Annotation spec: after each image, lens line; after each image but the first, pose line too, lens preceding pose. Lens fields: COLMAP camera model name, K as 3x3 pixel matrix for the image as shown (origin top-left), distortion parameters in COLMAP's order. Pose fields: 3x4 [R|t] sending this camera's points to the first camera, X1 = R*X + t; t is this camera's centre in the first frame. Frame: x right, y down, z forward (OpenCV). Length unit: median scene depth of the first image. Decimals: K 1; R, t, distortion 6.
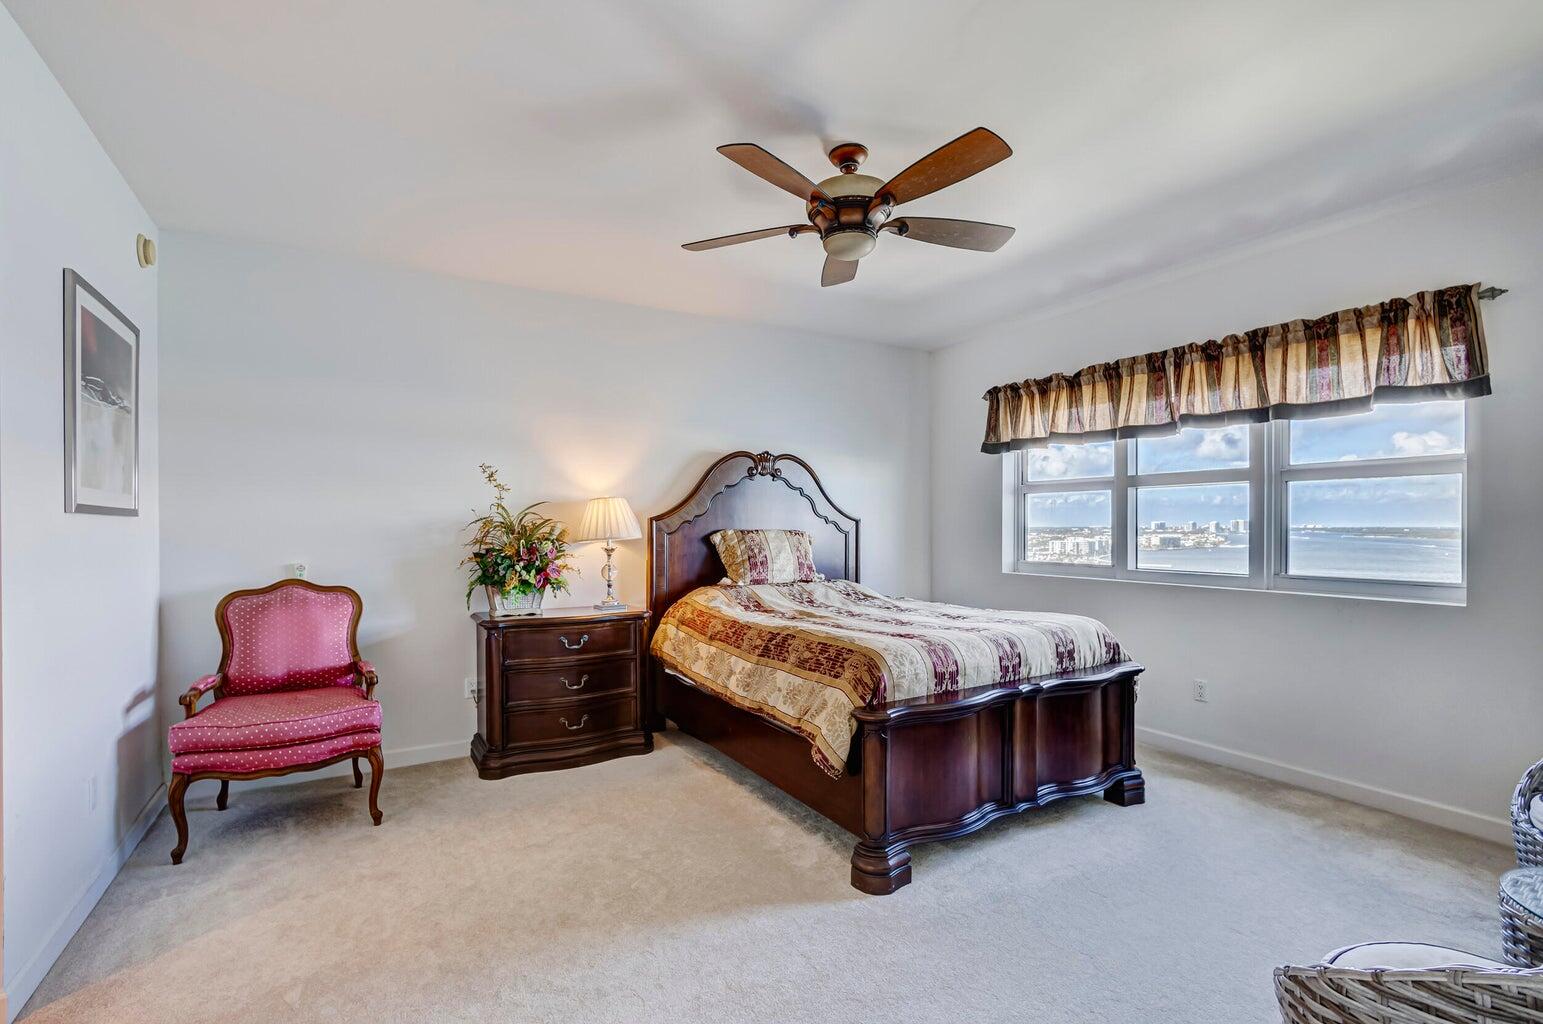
lens RADIAL K [[674.6, 0, 774.3], [0, 674.6, 525.0], [0, 0, 1]] dist [-0.005424, 0.000597]
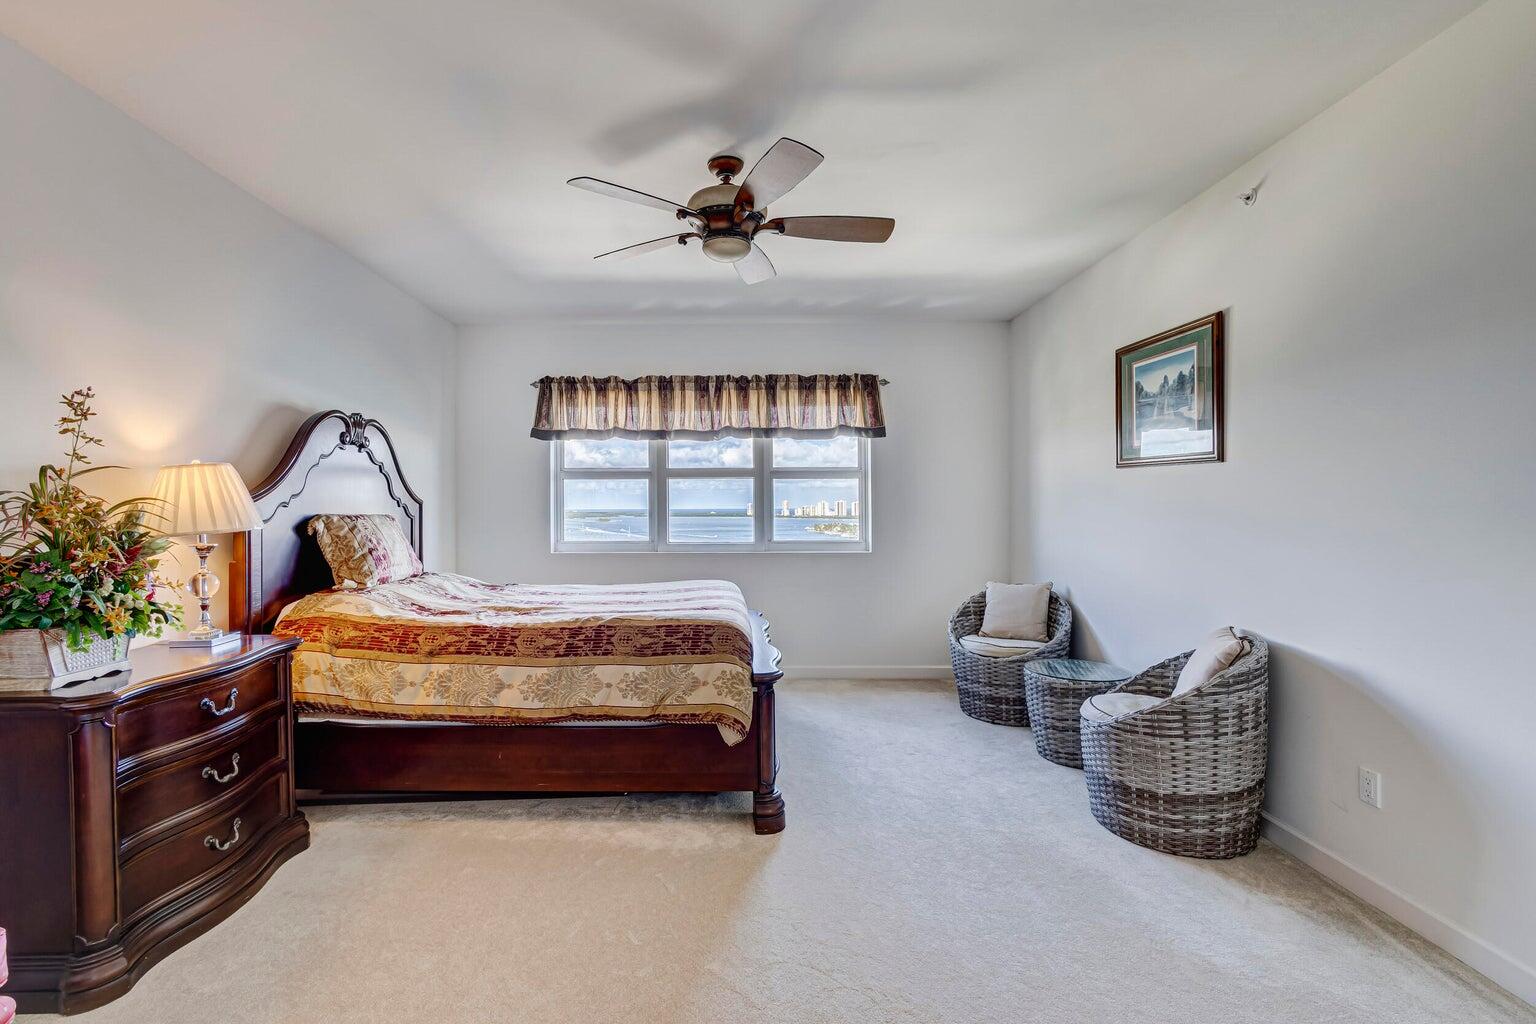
lens RADIAL K [[671.6, 0, 706.9], [0, 671.6, 497.3], [0, 0, 1]] dist [-0.005424, 0.000597]
pose [[0.540091, 0.012728, 0.841510, -0.528340], [0.002918, 0.999851, -0.016996, 0.001784], [-0.841601, 0.011635, 0.539974, 0.292755]]
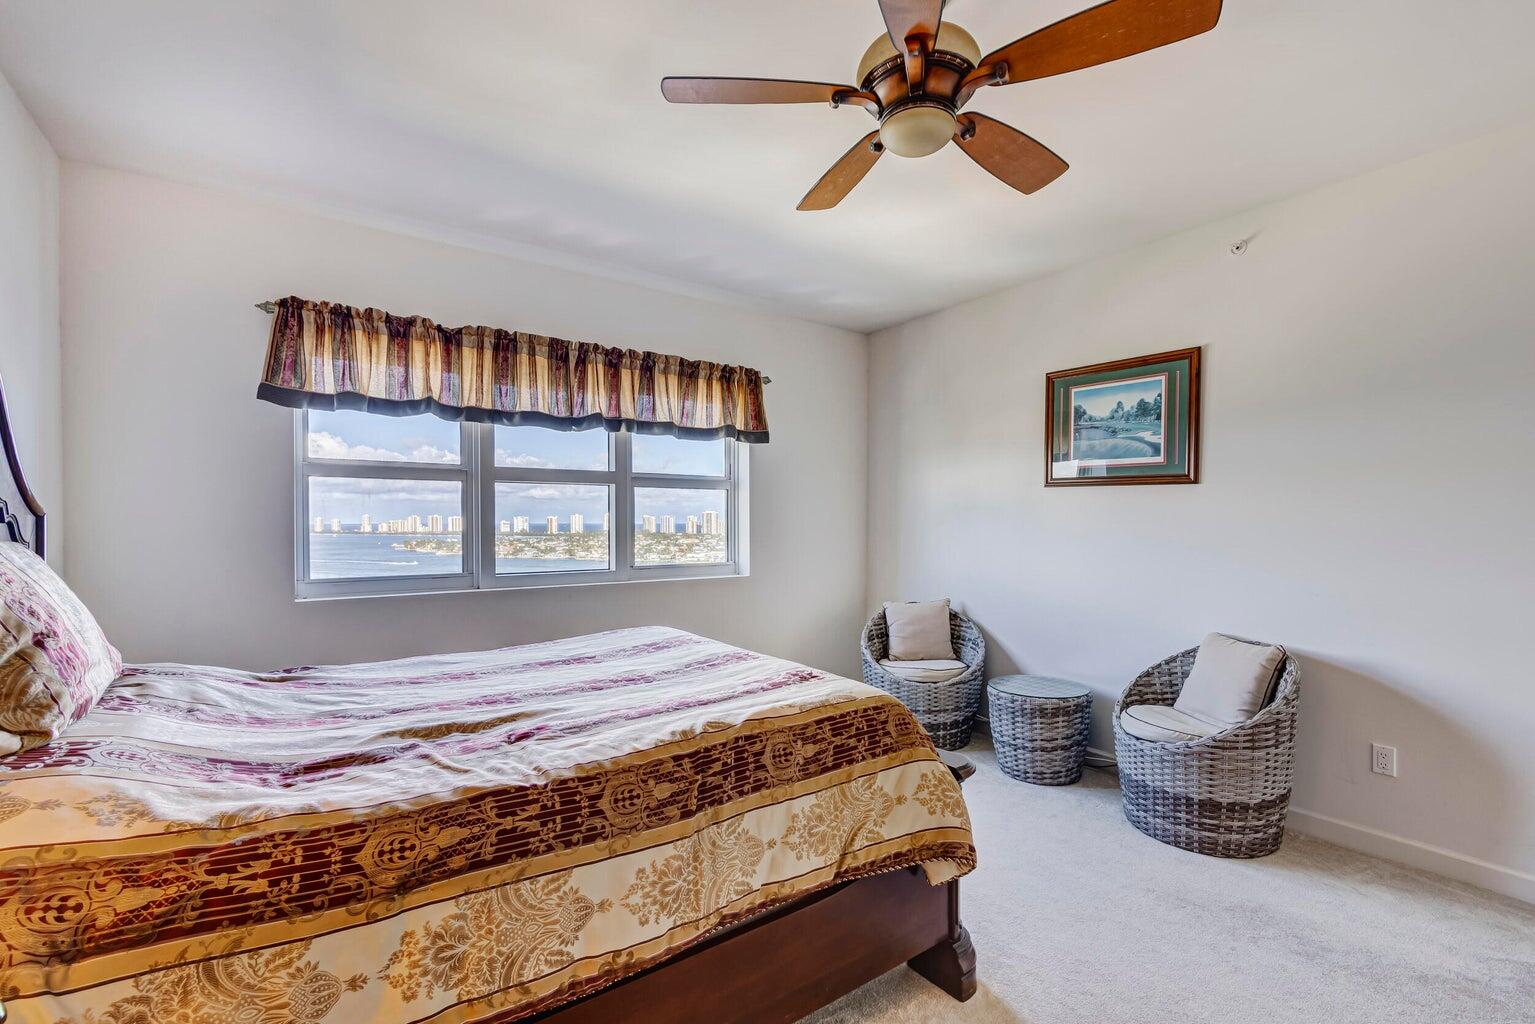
lens RADIAL K [[671.1, 0, 759.7], [0, 671.1, 520.4], [0, 0, 1]] dist [-0.005424, 0.000597]
pose [[-0.064352, 0.003832, 0.997920, -0.381982], [0.001476, 0.999992, -0.003745, -0.001333], [-0.997926, 0.001232, -0.064357, 0.790433]]
